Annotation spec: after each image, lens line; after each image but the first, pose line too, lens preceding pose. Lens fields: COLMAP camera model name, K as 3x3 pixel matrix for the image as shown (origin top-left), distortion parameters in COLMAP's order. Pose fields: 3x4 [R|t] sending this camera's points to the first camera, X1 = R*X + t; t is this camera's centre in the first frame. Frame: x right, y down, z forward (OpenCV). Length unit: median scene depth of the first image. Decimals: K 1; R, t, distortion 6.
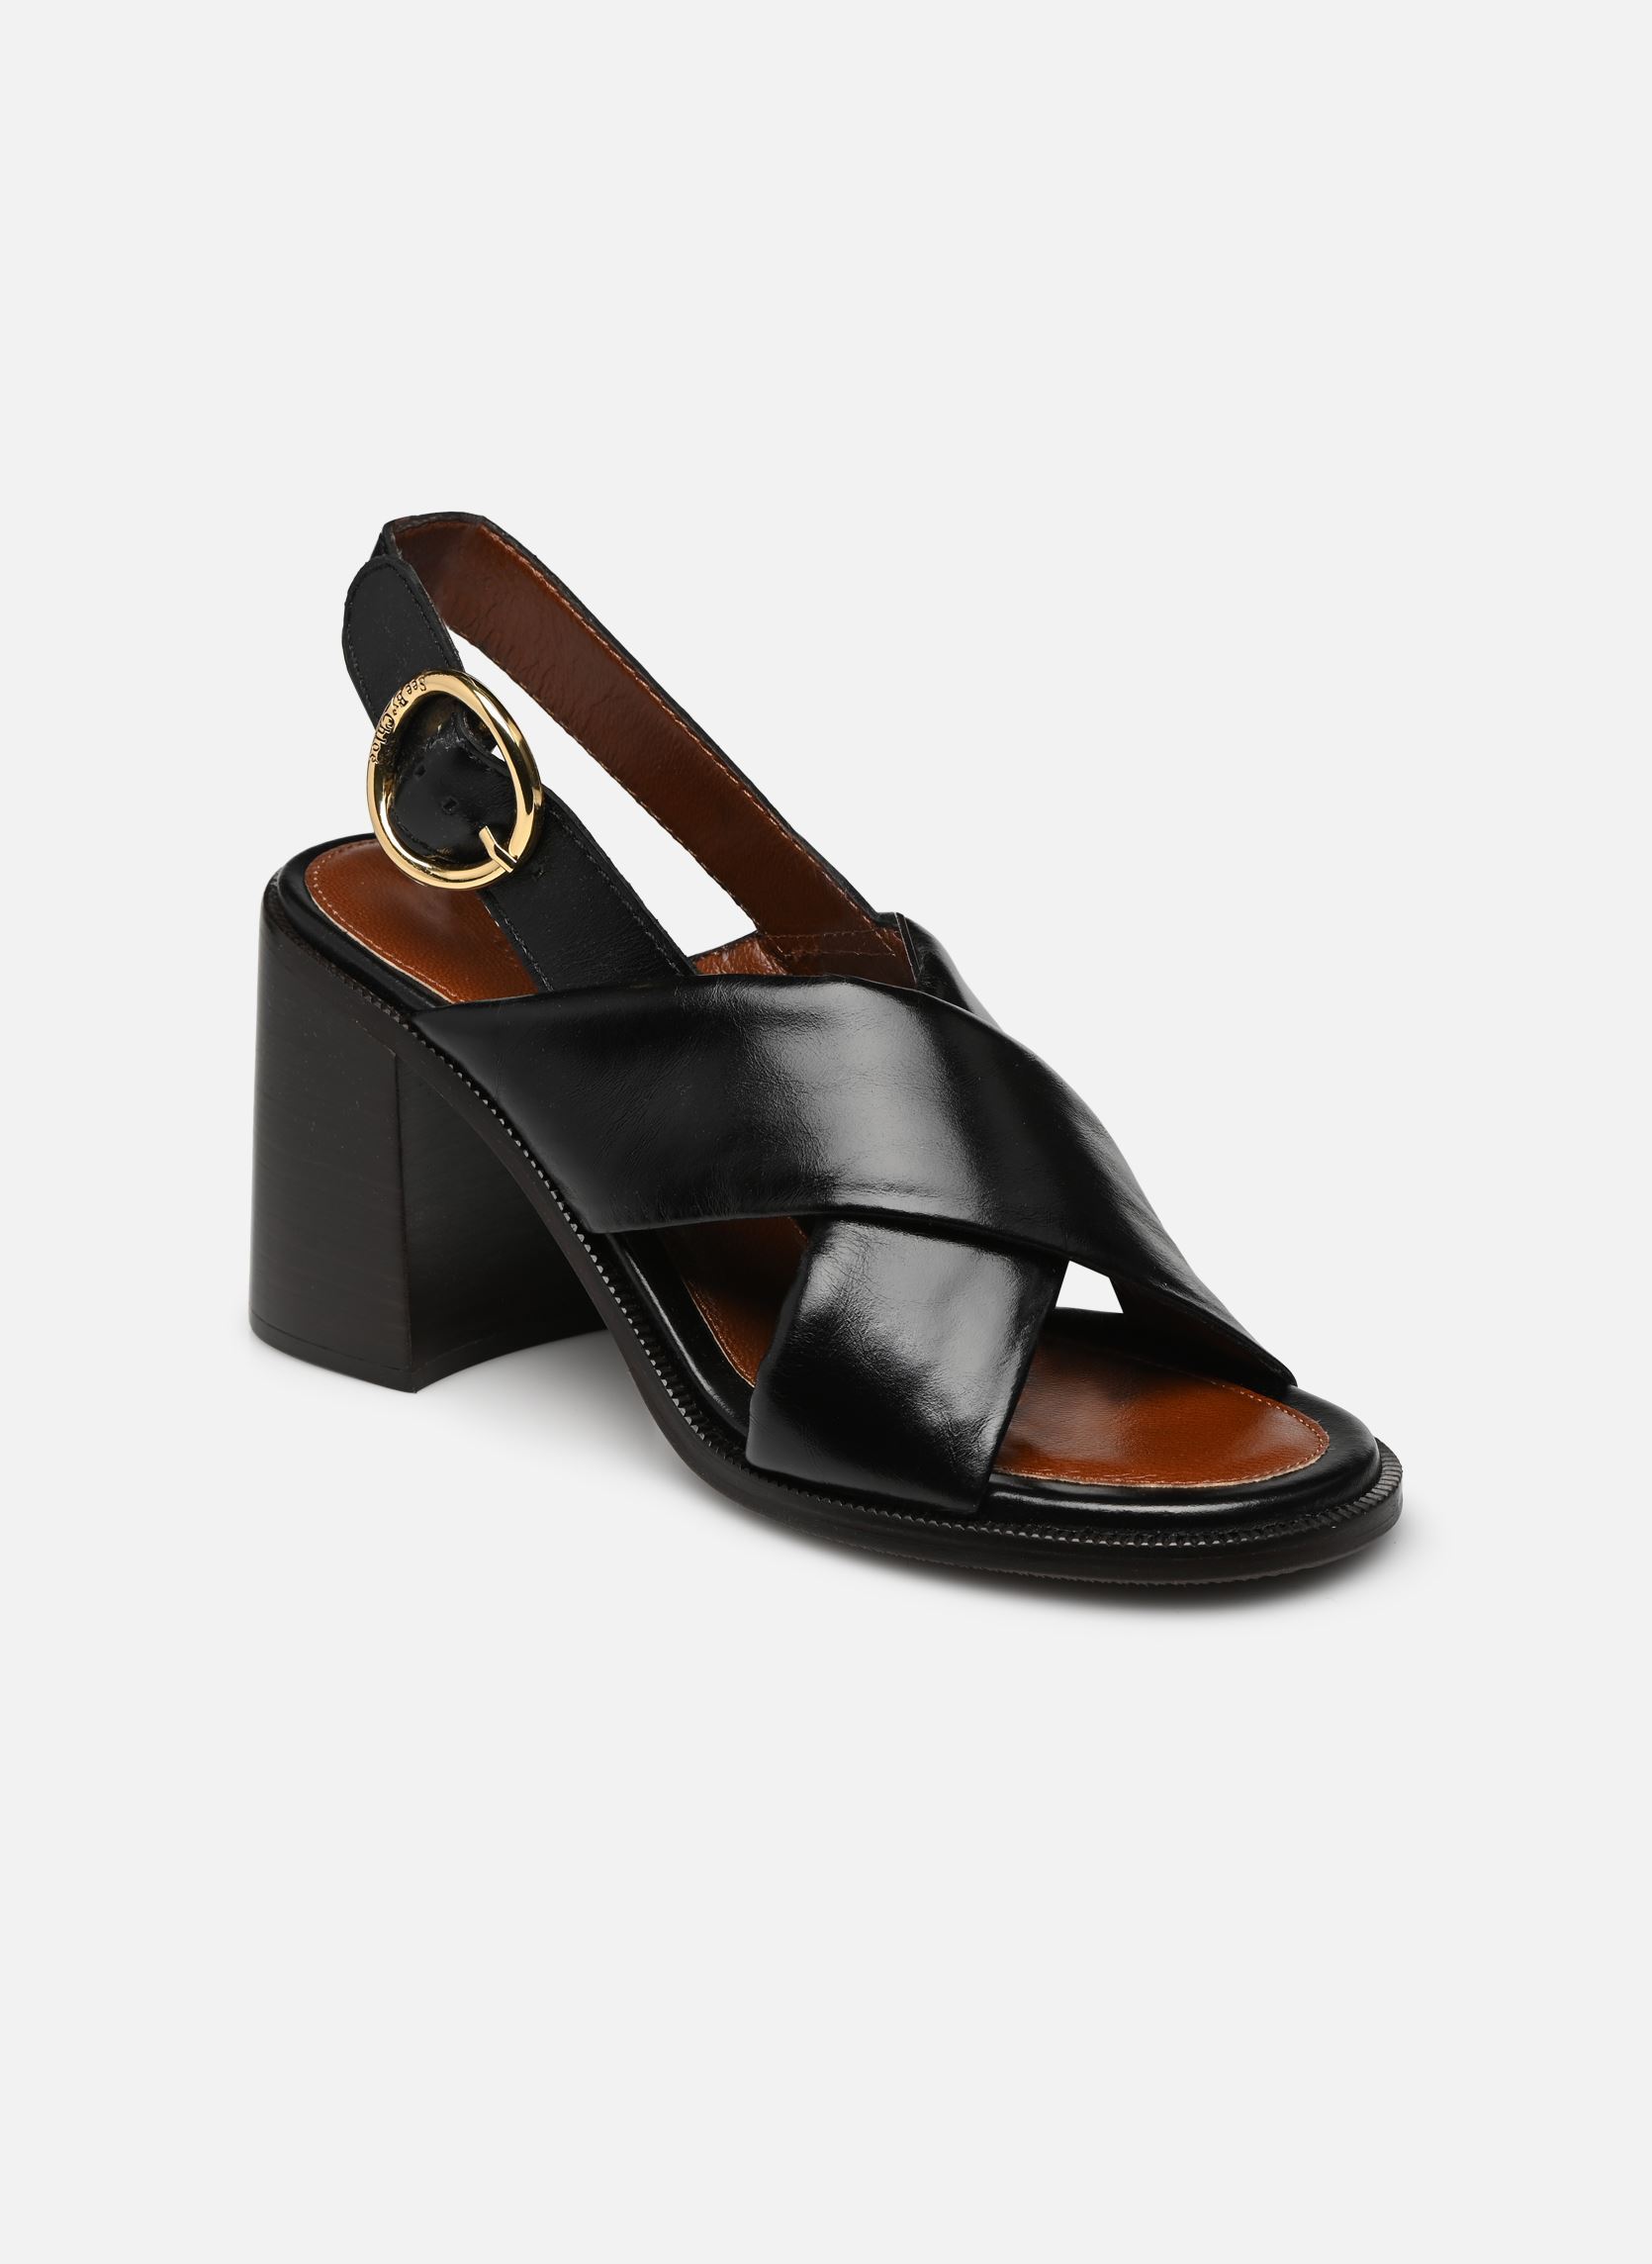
lens RADIAL K [[7303.6, 0, 828.2], [0, 7303.6, 1131.7], [0, 0, 1]] dist [-0.177076, 0.000000]
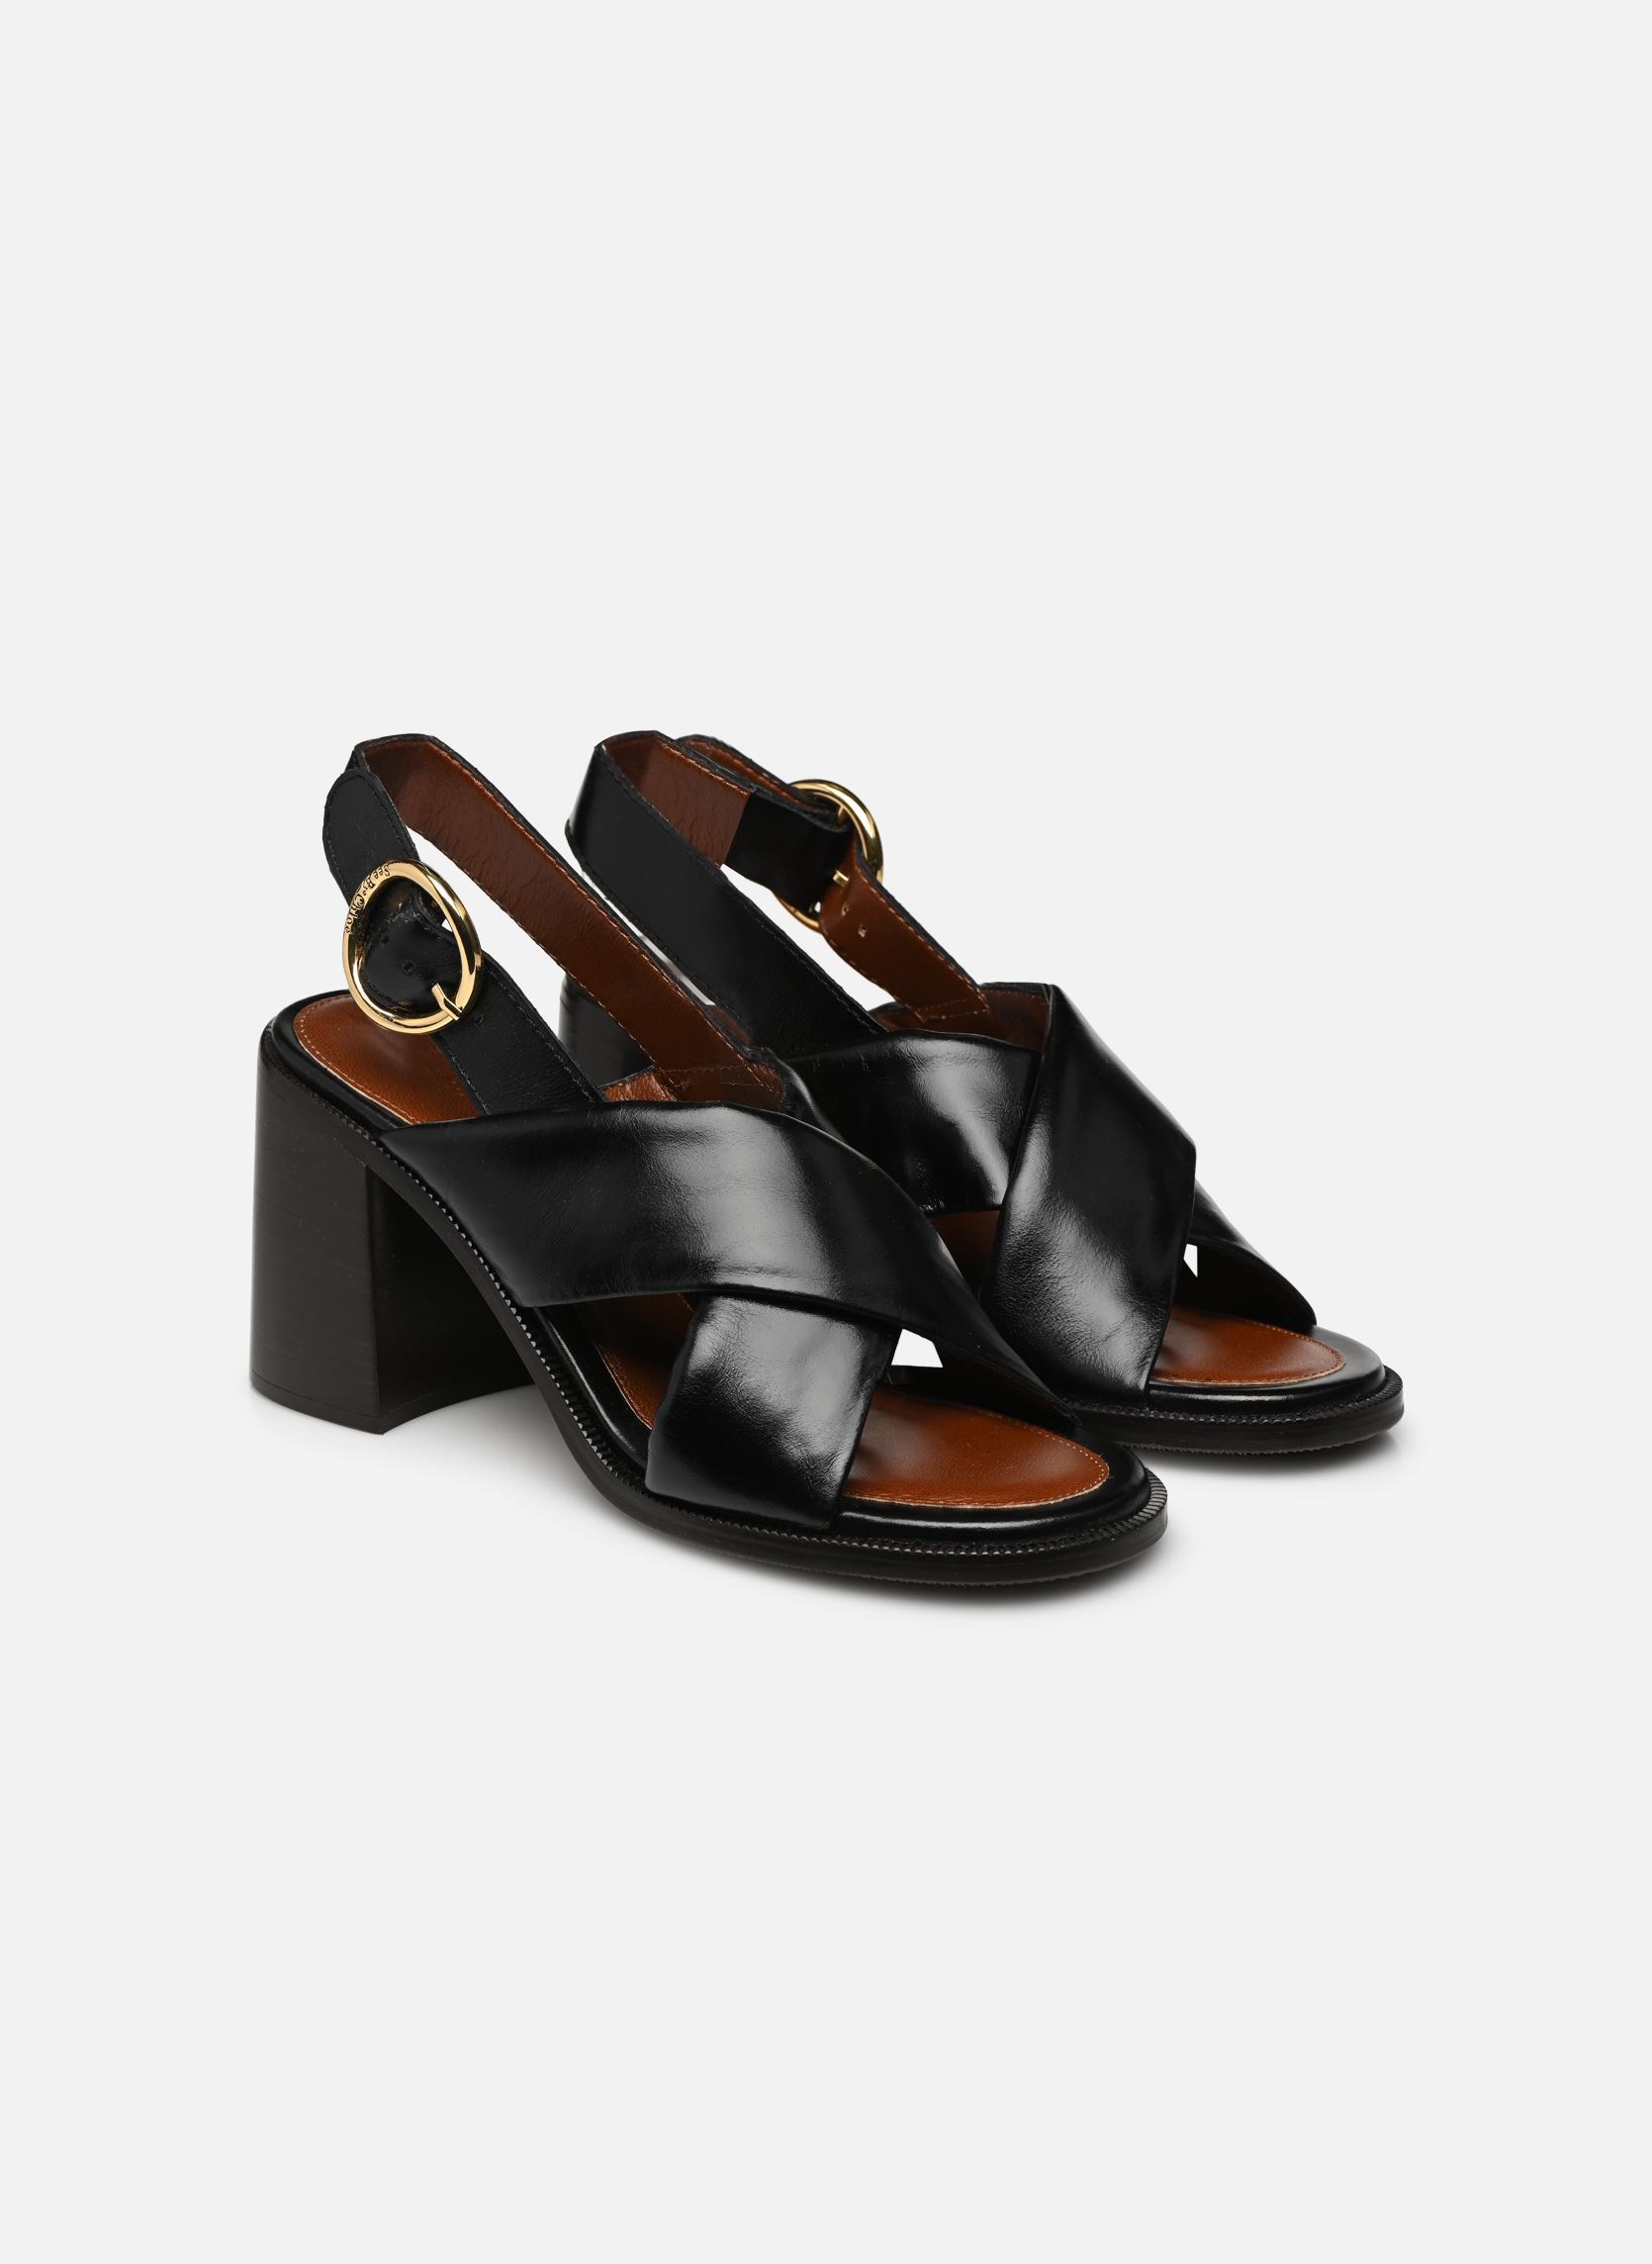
lens RADIAL K [[7303.6, 0, 824.1], [0, 7303.6, 1132.8], [0, 0, 1]] dist [-0.177076, 0.000000]
pose [[0.999893, -0.002121, 0.014477, 0.001470], [0.002132, 0.999997, -0.000736, -0.015077], [-0.014476, 0.000767, 0.999895, -0.257722]]
